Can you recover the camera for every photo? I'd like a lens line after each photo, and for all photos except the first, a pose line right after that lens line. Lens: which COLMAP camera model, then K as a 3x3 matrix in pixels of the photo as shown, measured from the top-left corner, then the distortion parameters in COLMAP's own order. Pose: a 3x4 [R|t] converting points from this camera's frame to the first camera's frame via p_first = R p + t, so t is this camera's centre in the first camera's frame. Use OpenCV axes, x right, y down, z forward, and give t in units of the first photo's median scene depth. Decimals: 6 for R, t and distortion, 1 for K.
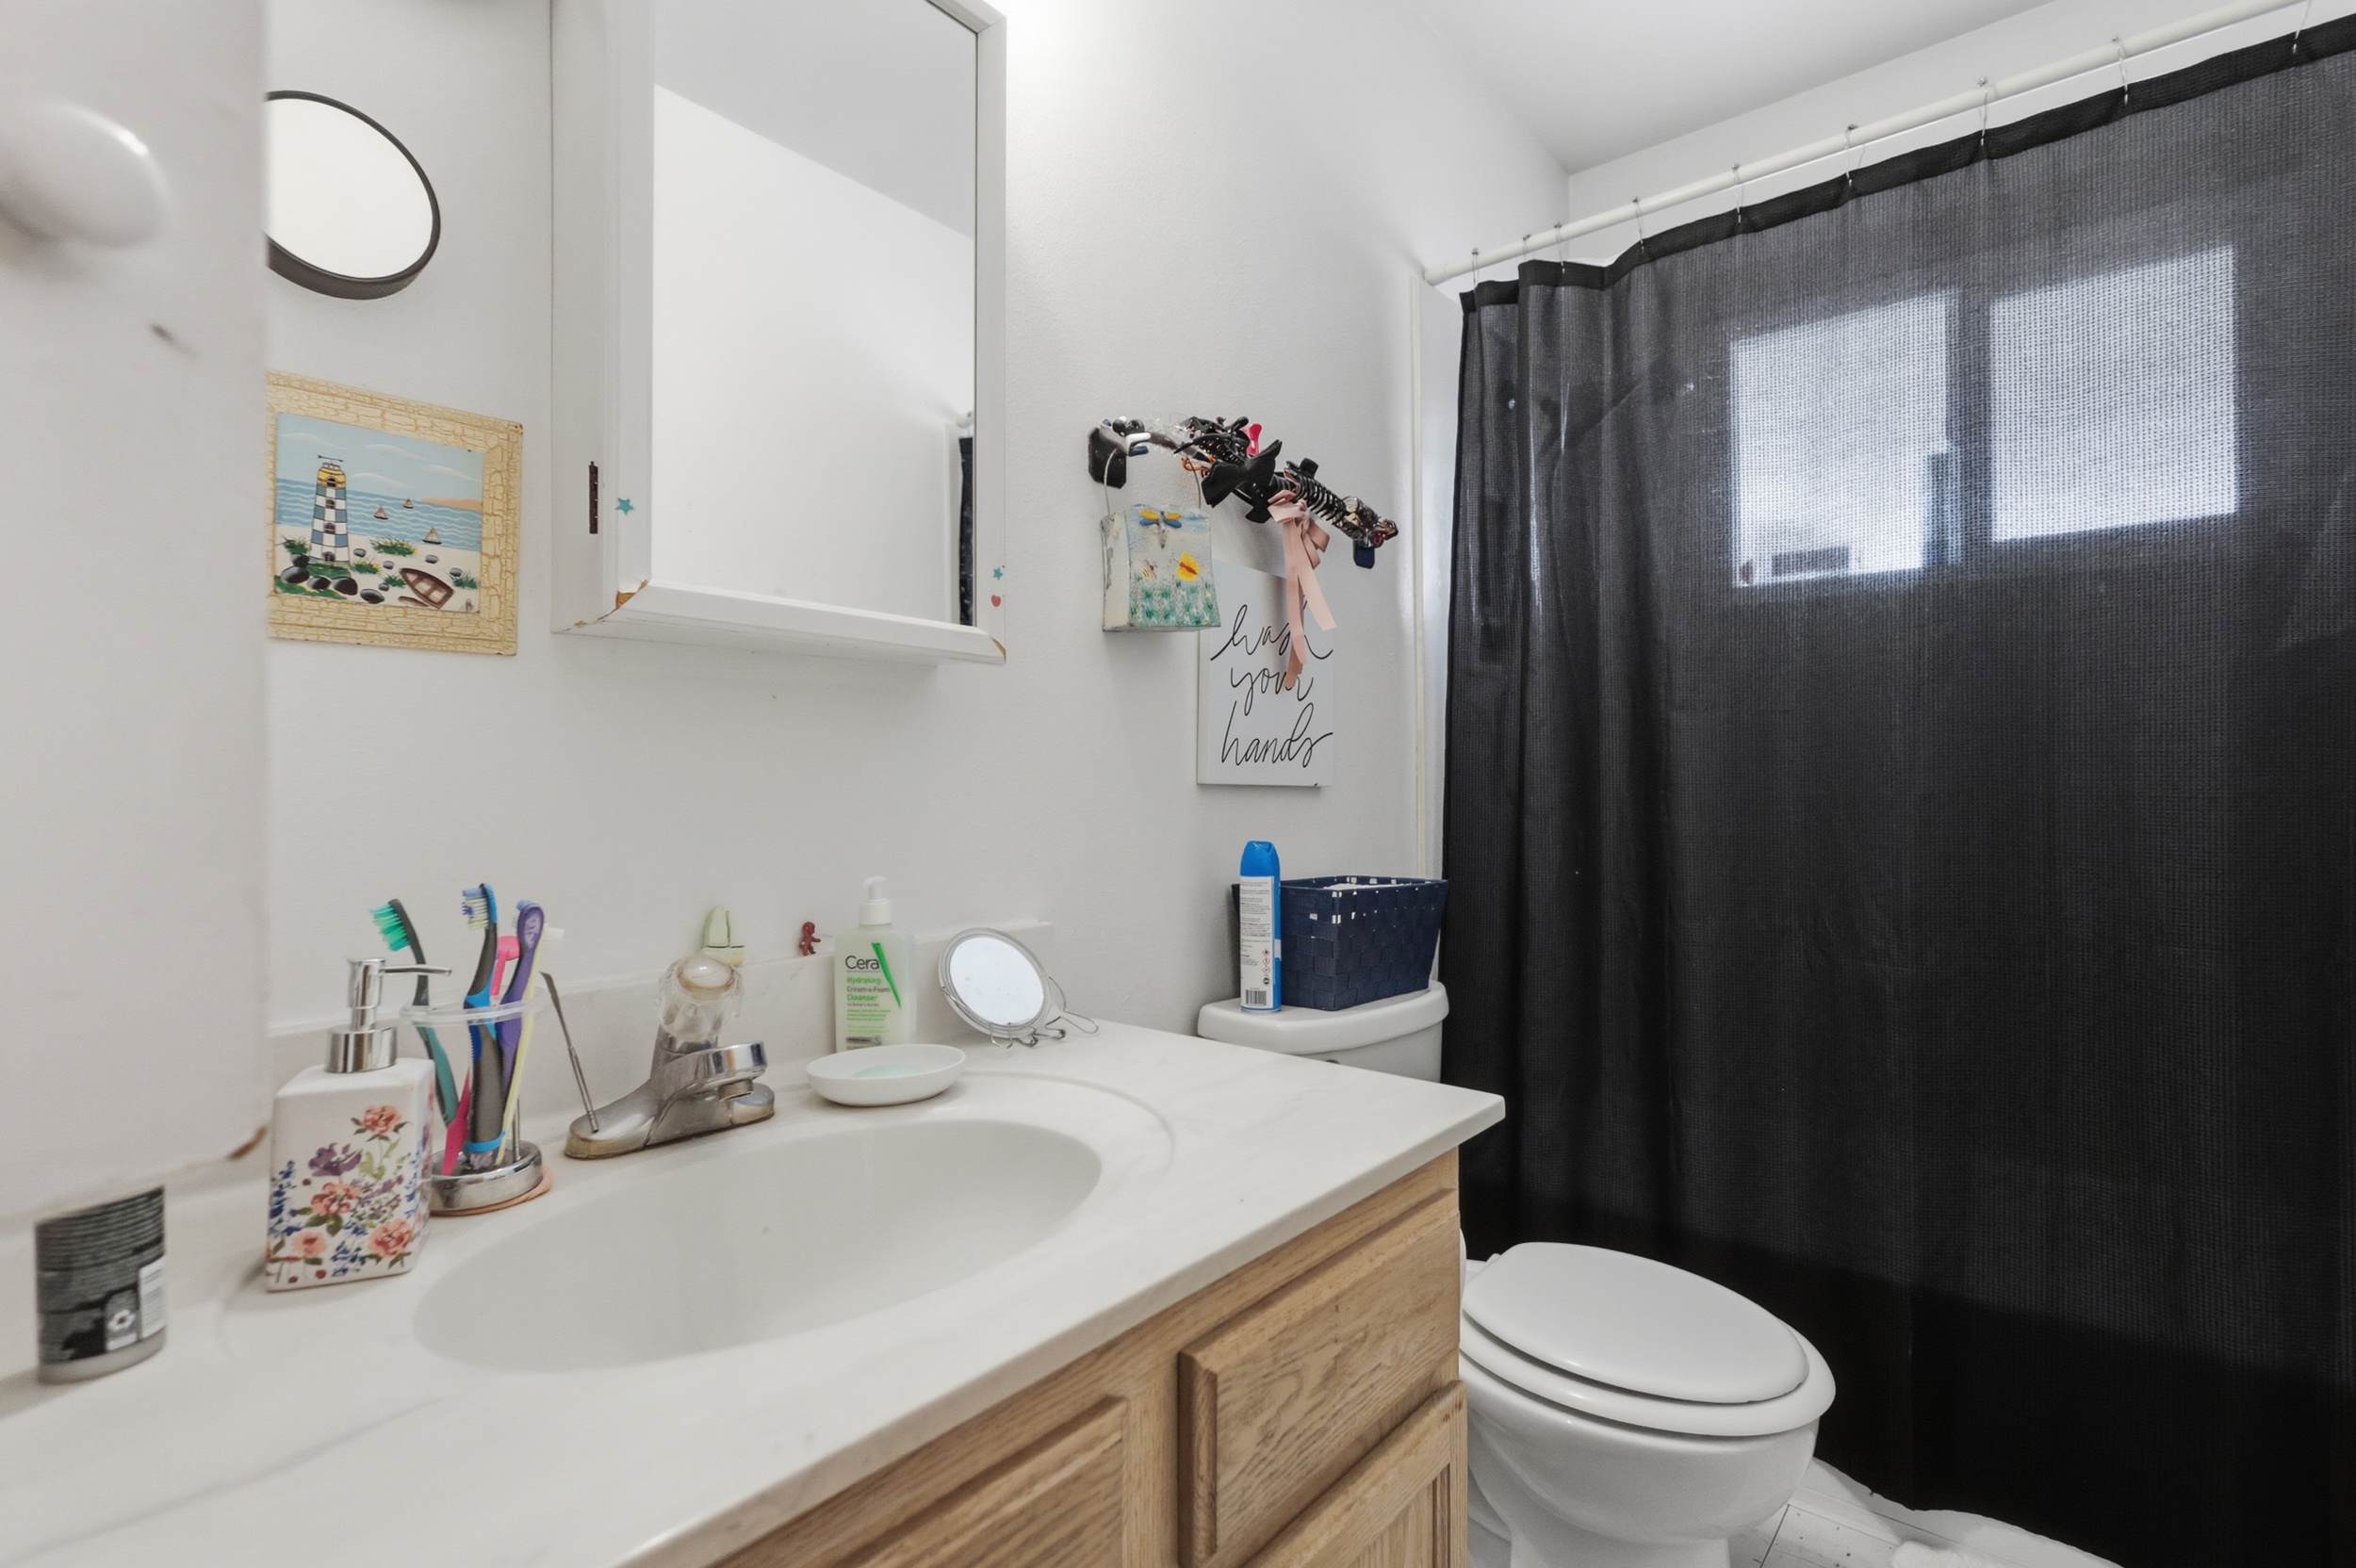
lens RADIAL K [[1094.9, 0, 1185.2], [0, 1094.9, 776.9], [0, 0, 1]] dist [-0.003514, 0.000504]
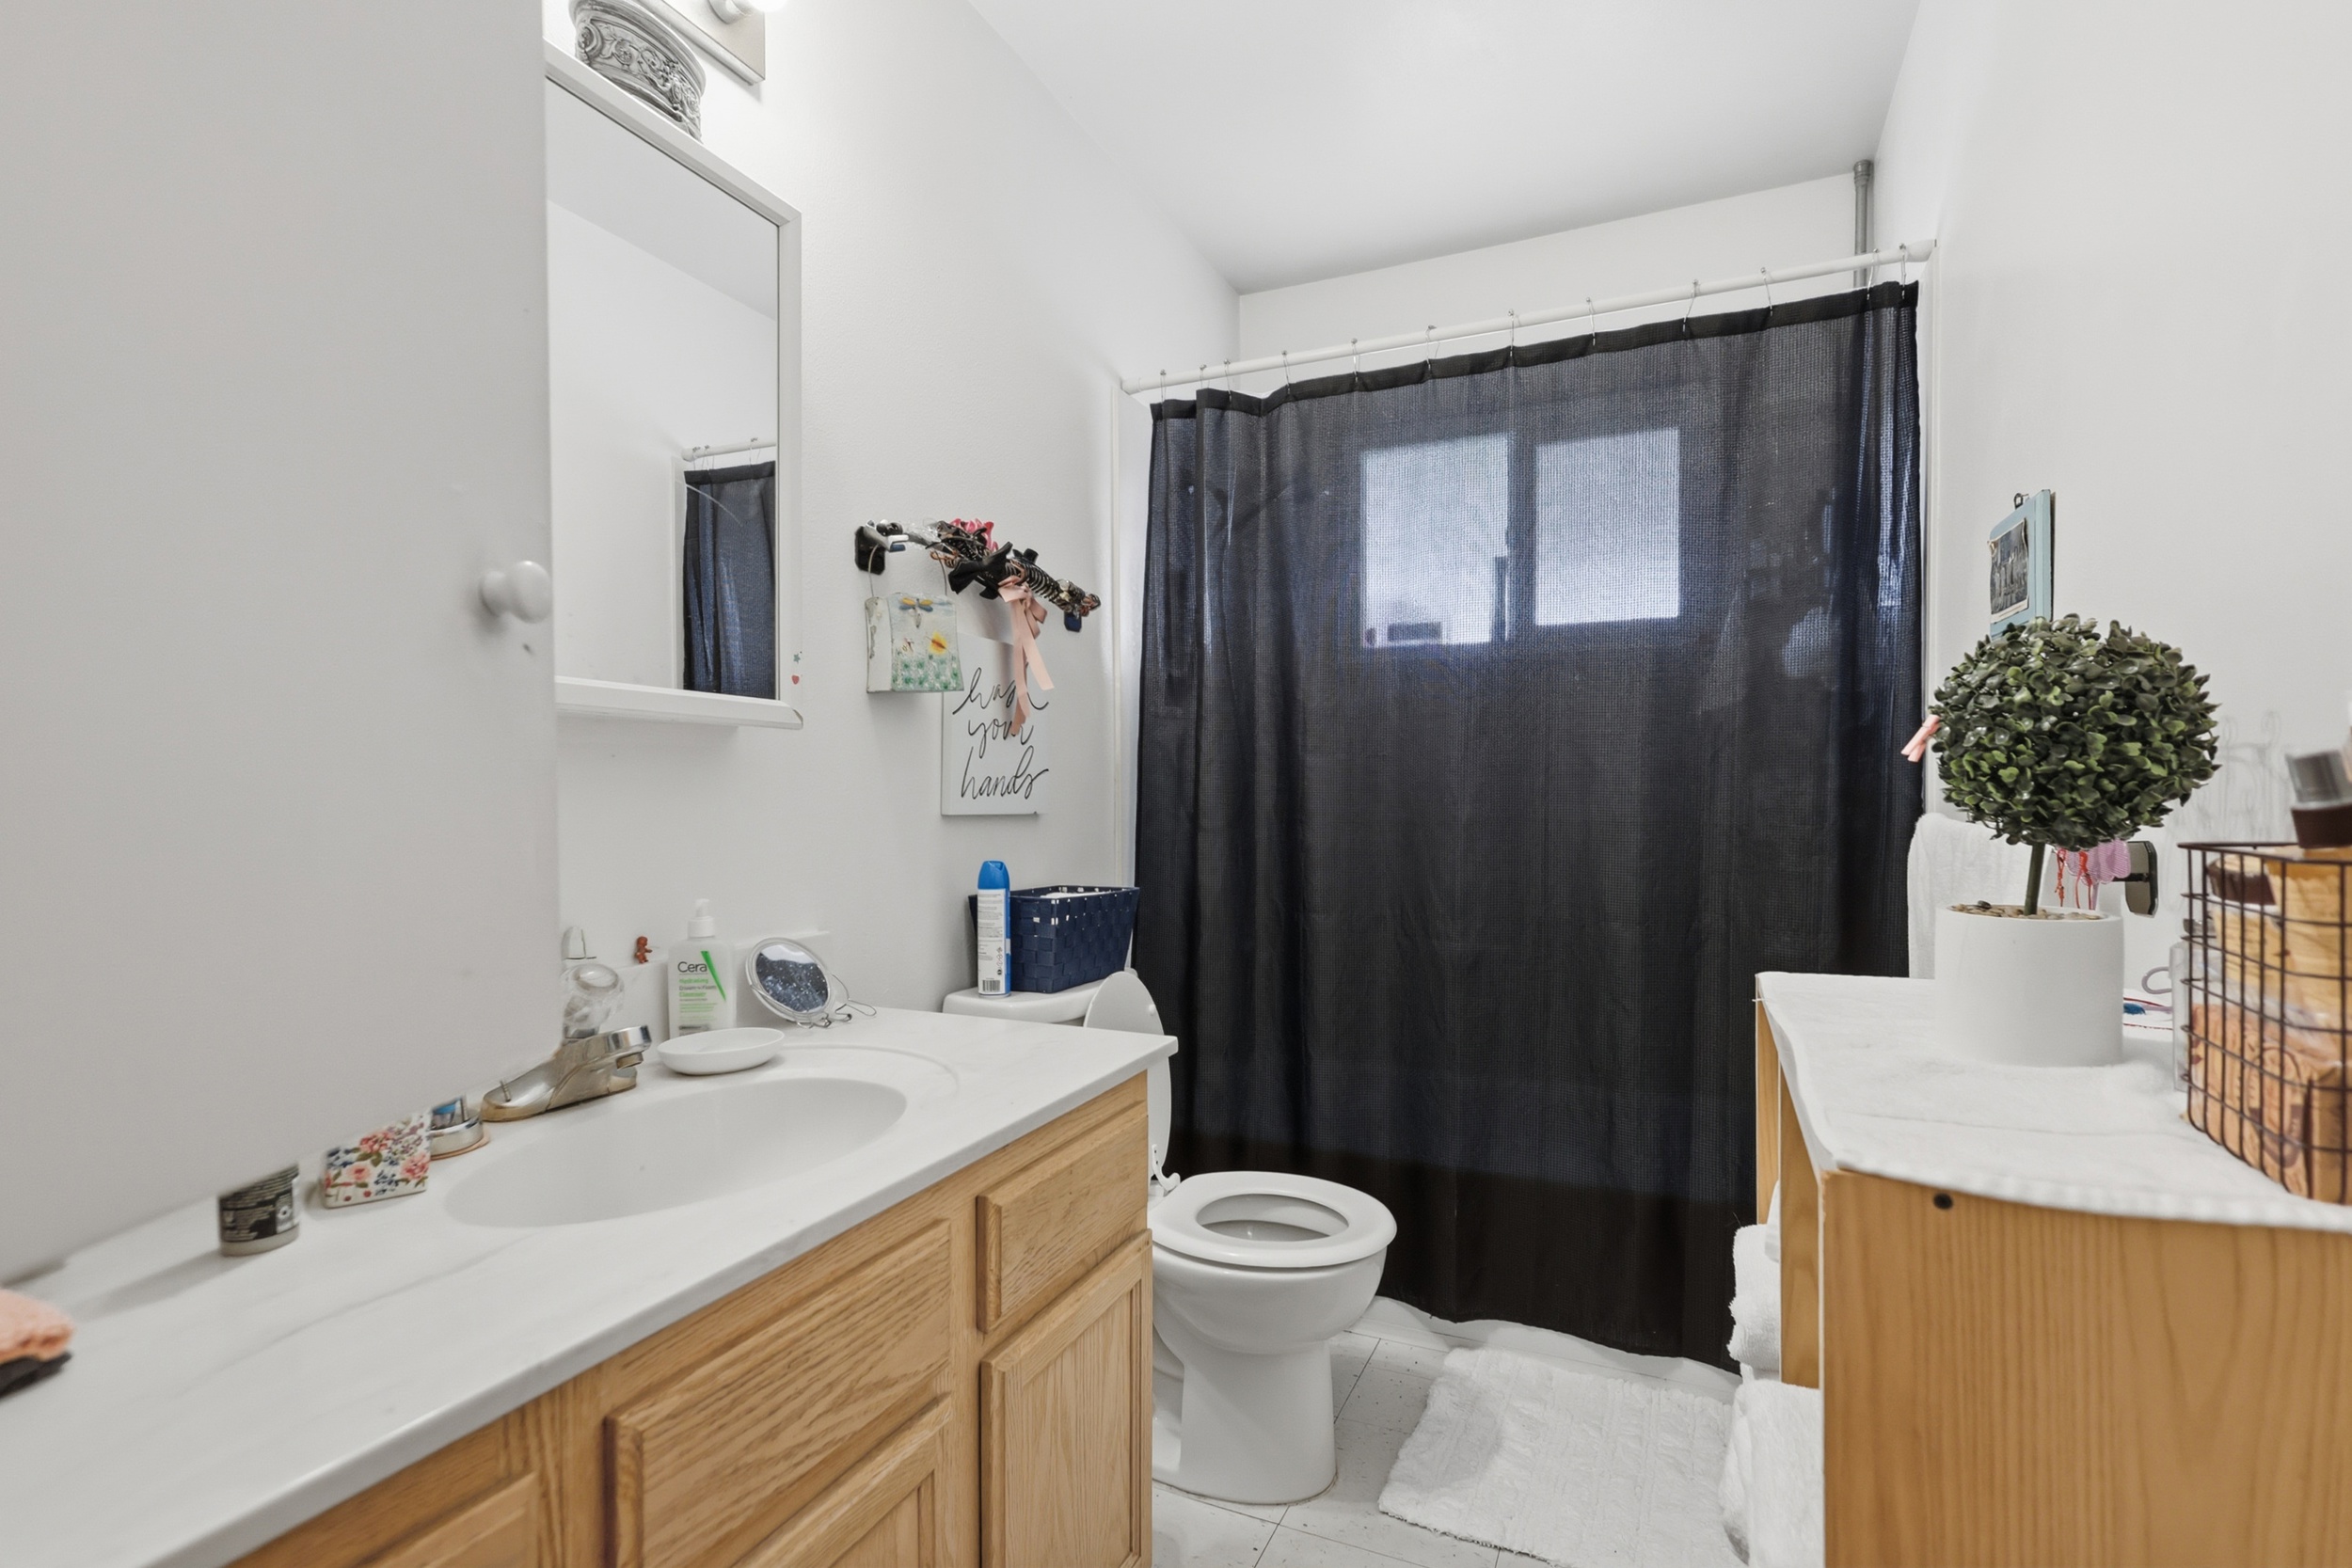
lens RADIAL K [[1074.4, 0, 1176.0], [0, 1074.4, 784.0], [0, 0, 1]] dist [0.000387, -0.000050]
pose [[0.963407, 0.002855, 0.268029, -0.062876], [-0.003200, 0.999995, 0.000854, -0.032188], [-0.268025, -0.001680, 0.963411, -0.248809]]
